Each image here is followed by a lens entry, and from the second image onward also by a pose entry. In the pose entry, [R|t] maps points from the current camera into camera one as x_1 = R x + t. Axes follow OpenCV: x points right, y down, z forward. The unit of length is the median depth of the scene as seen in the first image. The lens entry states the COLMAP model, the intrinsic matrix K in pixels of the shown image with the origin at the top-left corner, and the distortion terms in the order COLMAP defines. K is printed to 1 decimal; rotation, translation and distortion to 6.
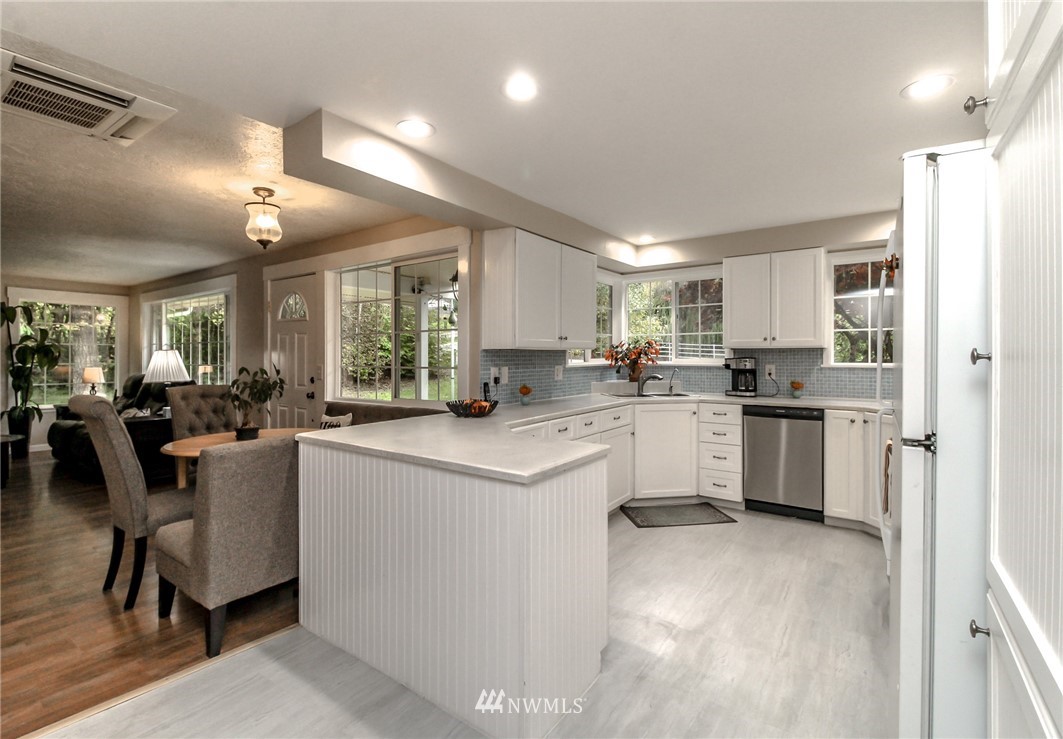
lens RADIAL K [[496.9, 0, 513.5], [0, 496.9, 349.0], [0, 0, 1]] dist [-0.000872, -0.009749]
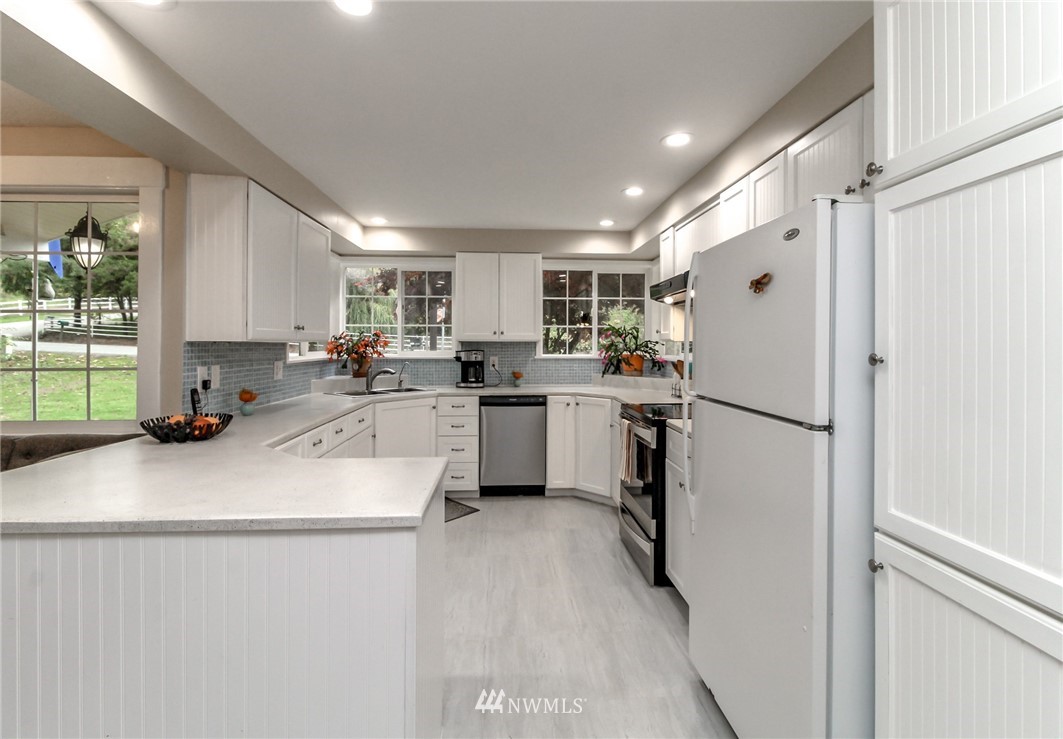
lens RADIAL K [[505.6, 0, 539.1], [0, 505.6, 340.1], [0, 0, 1]] dist [-0.003644, -0.001362]
pose [[0.756448, 0.007506, 0.654011, -0.133427], [-0.009547, 0.999954, -0.000434, -0.005176], [-0.653984, -0.005916, 0.756485, 0.119670]]
